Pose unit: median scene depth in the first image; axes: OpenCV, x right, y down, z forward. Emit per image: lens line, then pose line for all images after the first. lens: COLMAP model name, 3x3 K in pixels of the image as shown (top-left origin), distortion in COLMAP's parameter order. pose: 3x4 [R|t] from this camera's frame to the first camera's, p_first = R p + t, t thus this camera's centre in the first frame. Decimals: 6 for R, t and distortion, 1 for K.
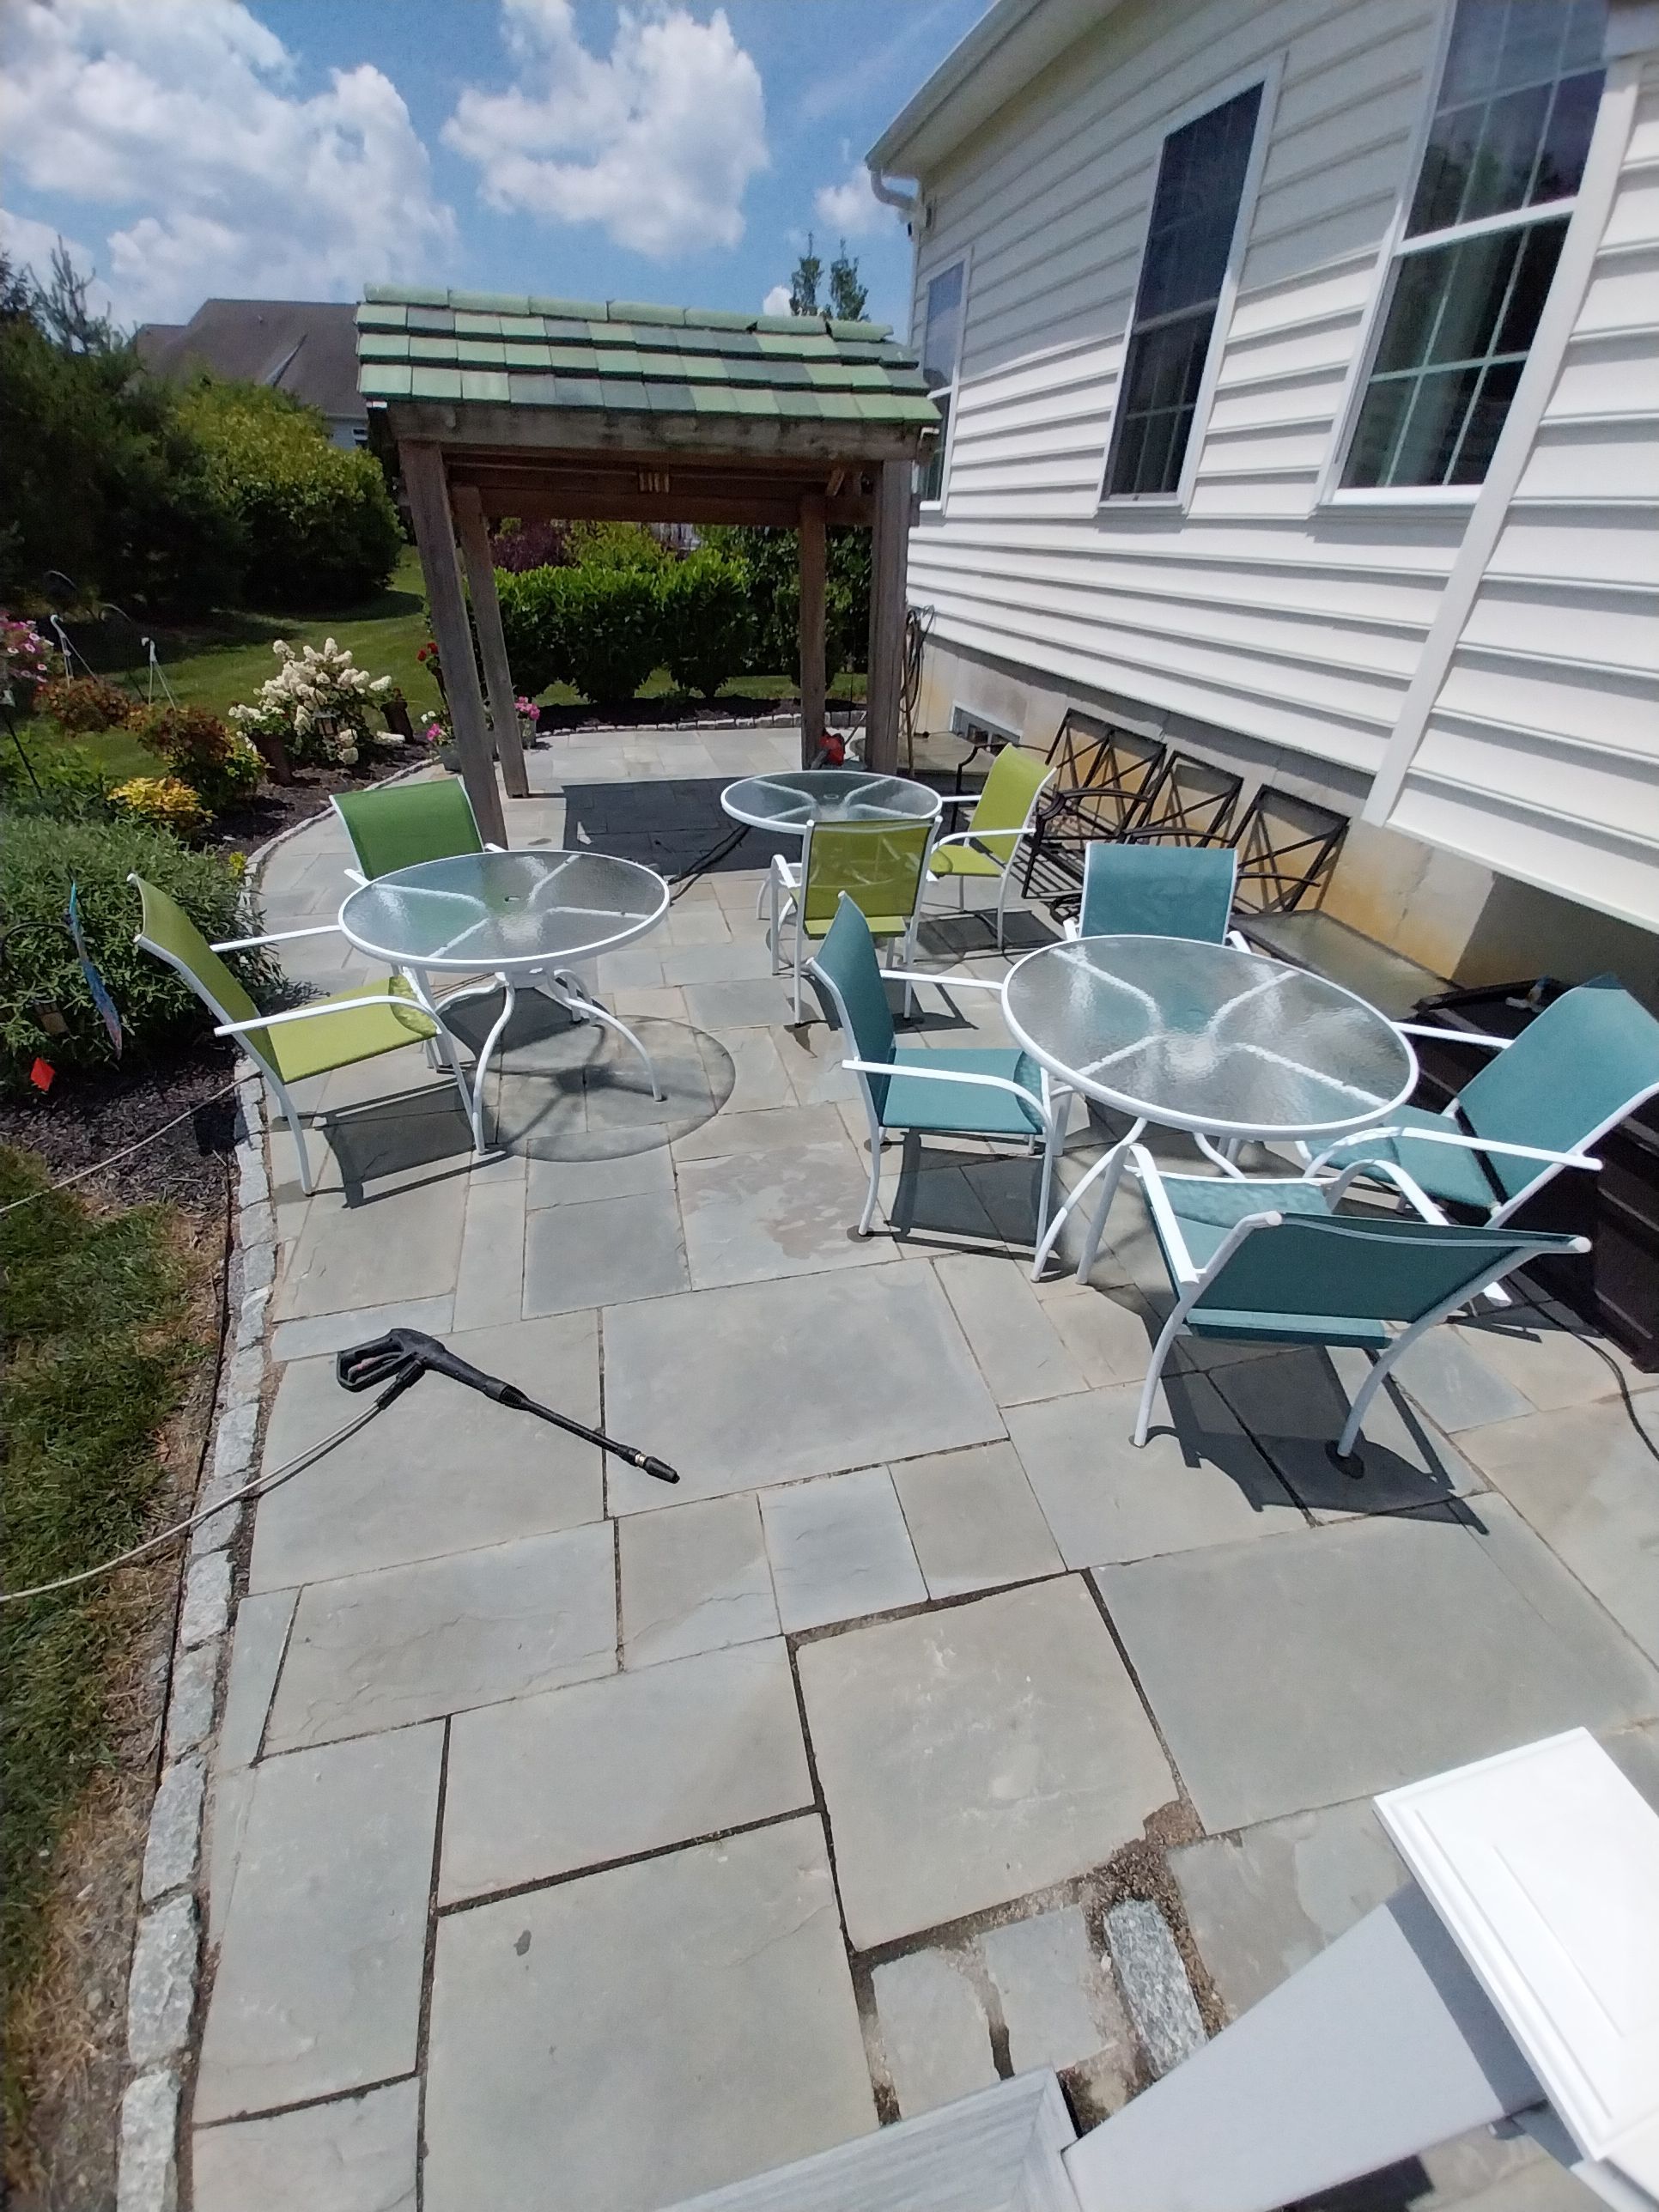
lens RADIAL K [[869.8, 0, 838.6], [0, 869.8, 1101.0], [0, 0, 1]] dist [0.012128, -0.008898]
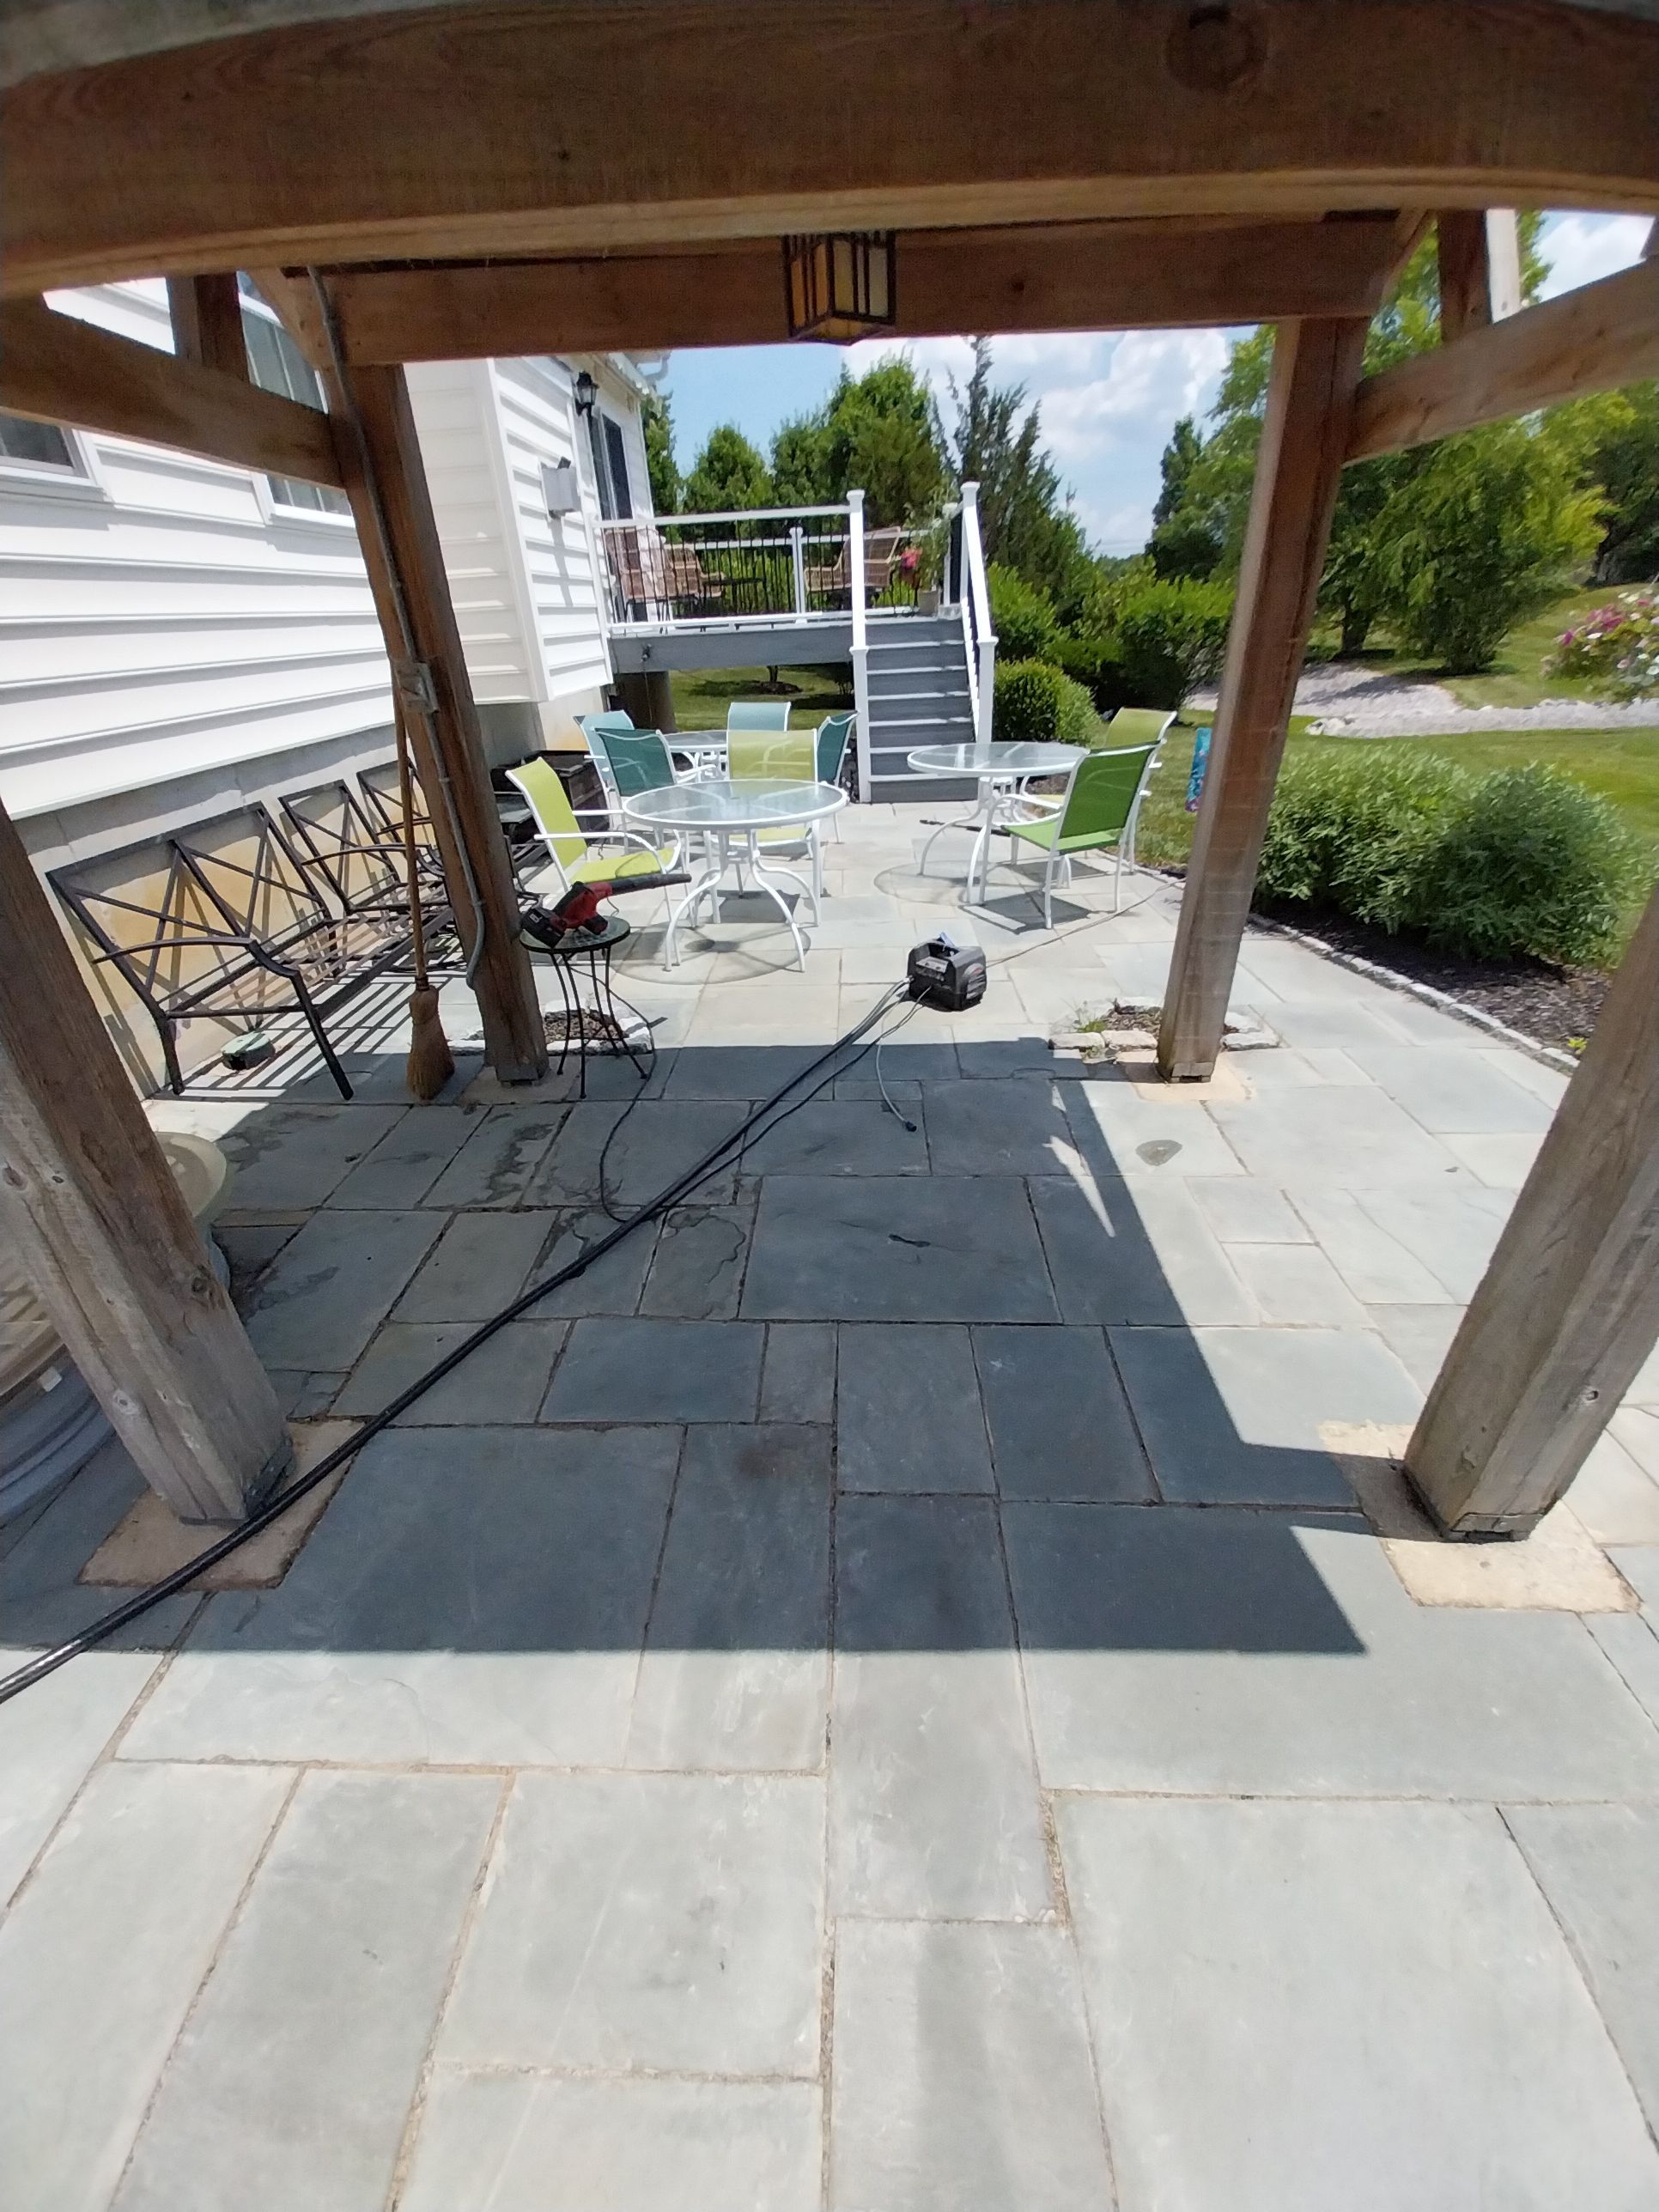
lens RADIAL K [[869.8, 0, 822.1], [0, 869.8, 1088.9], [0, 0, 1]] dist [0.012128, -0.008898]
pose [[-0.960059, -0.135879, 0.244587, -0.233068], [0.154851, 0.470040, 0.868956, -0.624859], [-0.233039, 0.872124, -0.430225, 1.015159]]
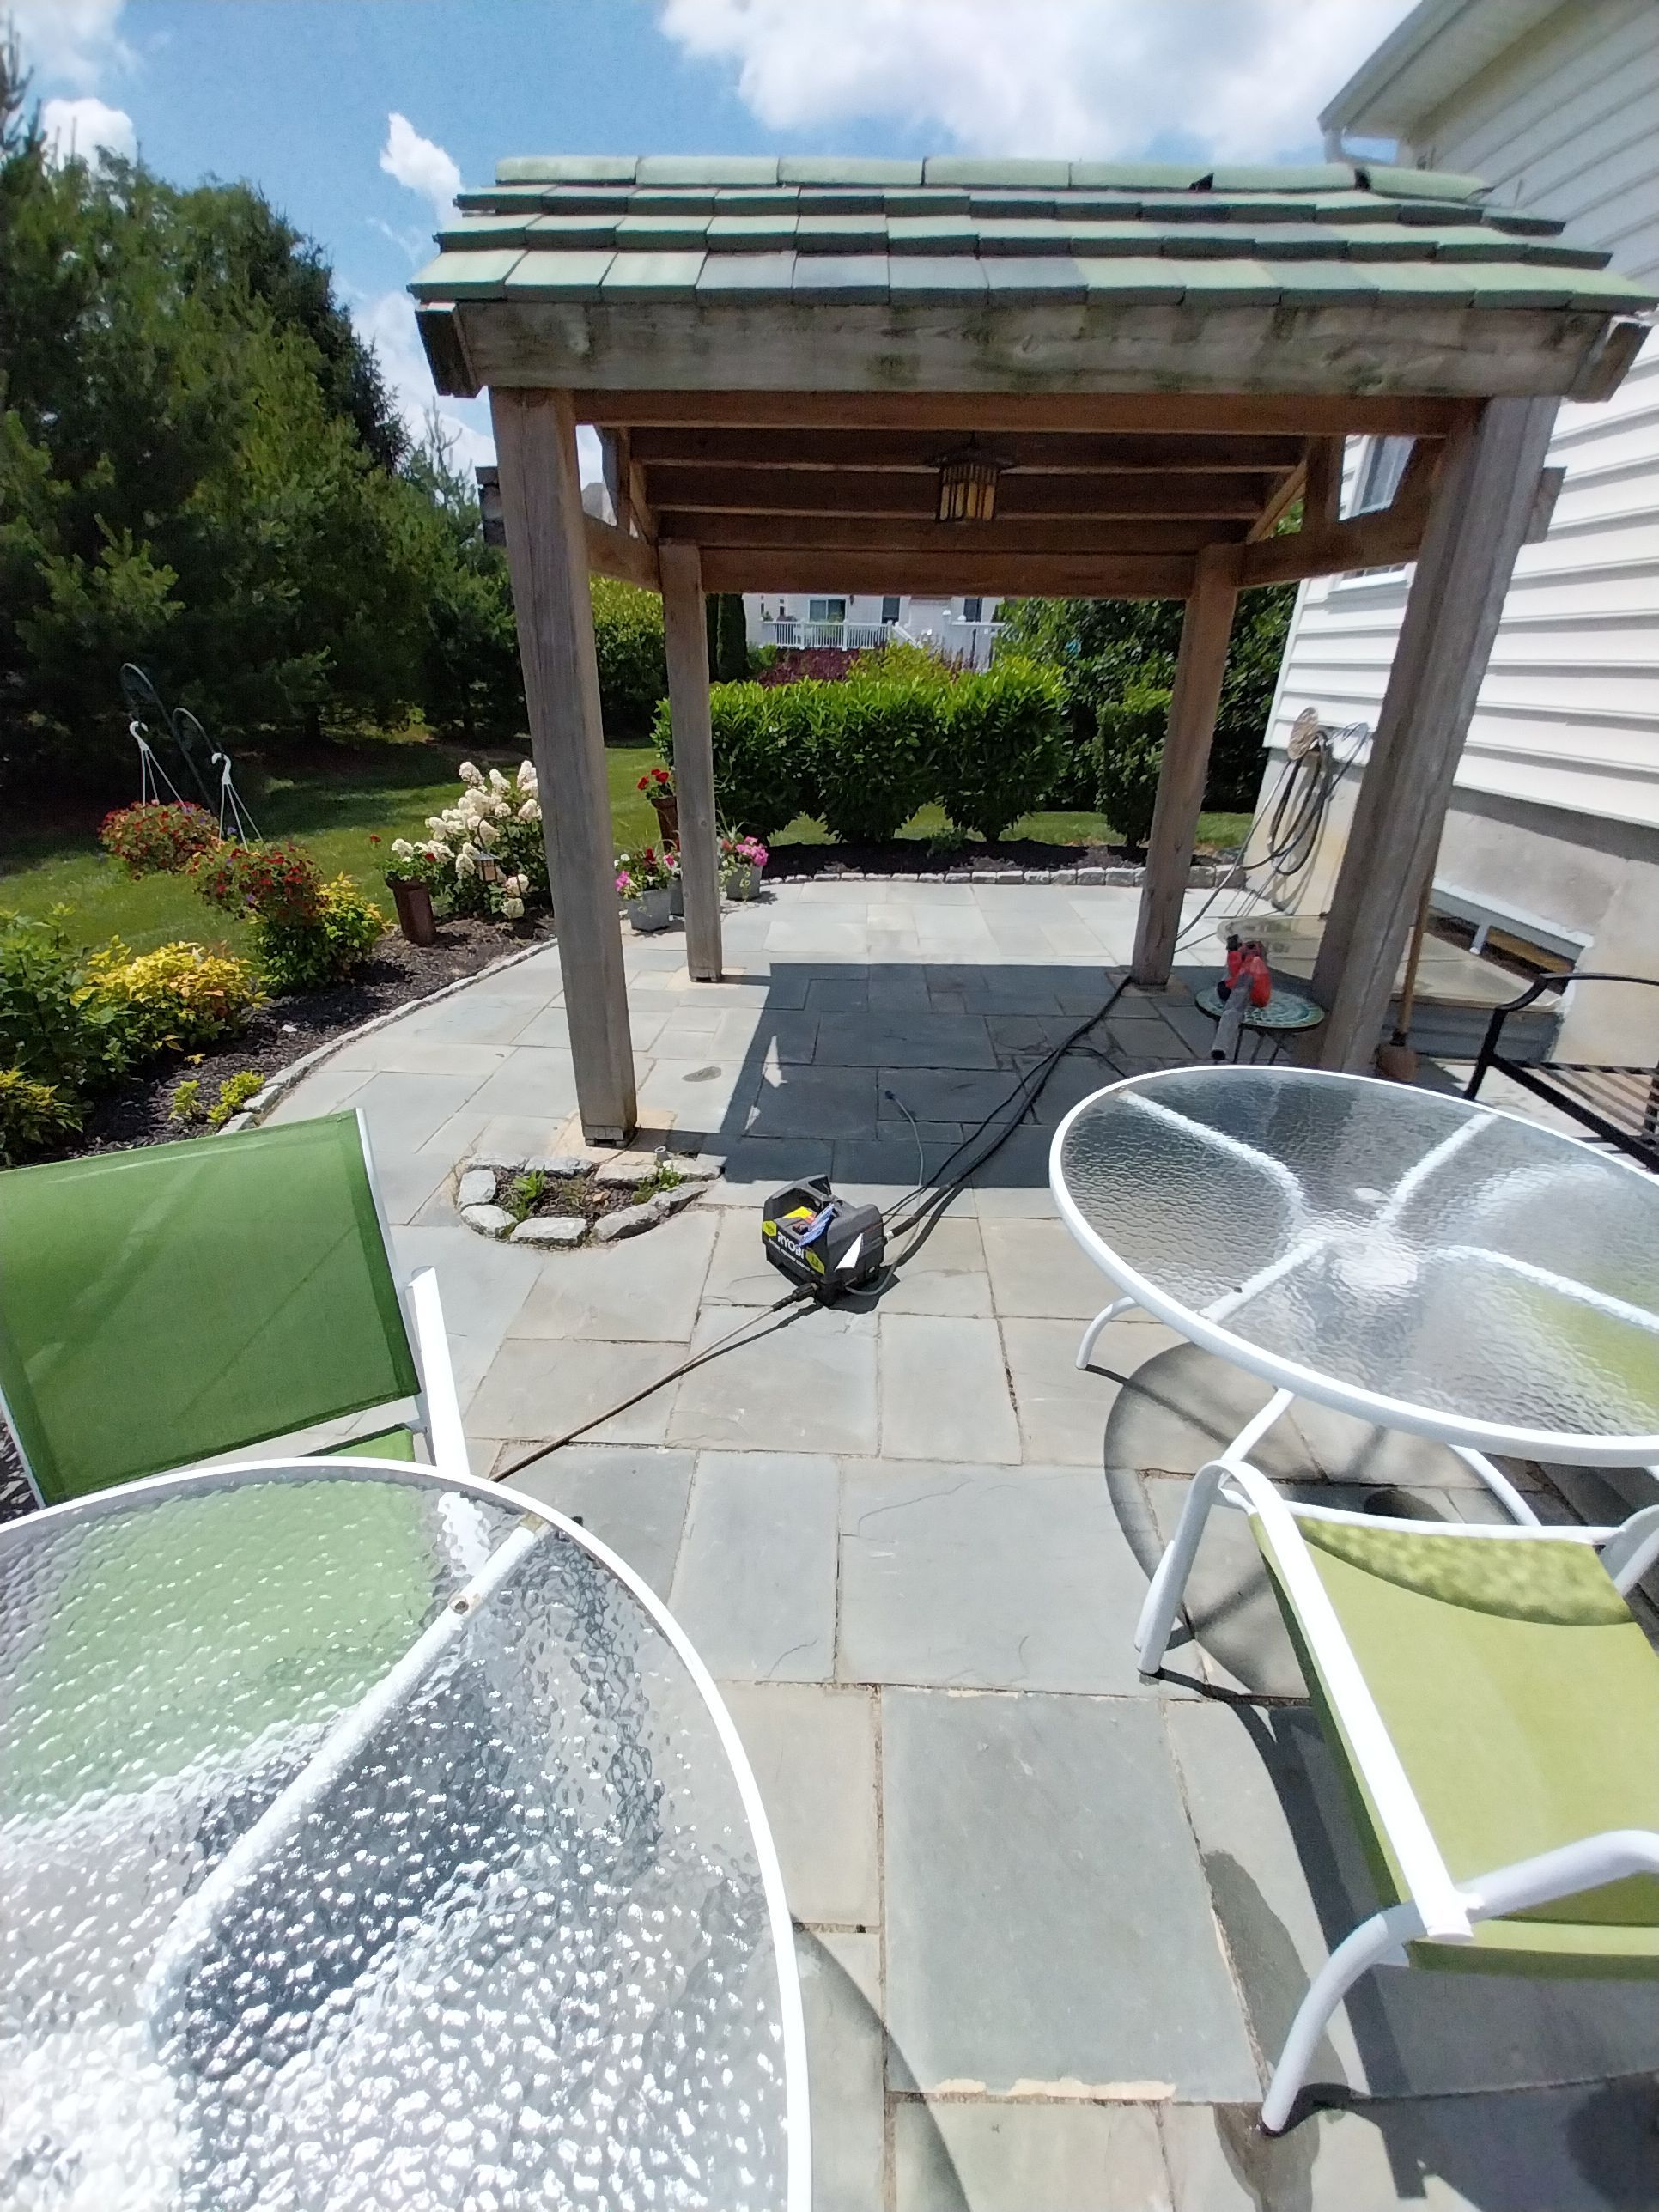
lens RADIAL K [[869.8, 0, 841.3], [0, 869.8, 1105.3], [0, 0, 1]] dist [0.012128, -0.008898]
pose [[0.961114, 0.113232, -0.251868, -0.076105], [-0.142086, 0.984847, -0.099434, -0.191209], [0.236792, 0.131355, 0.962640, 0.361340]]
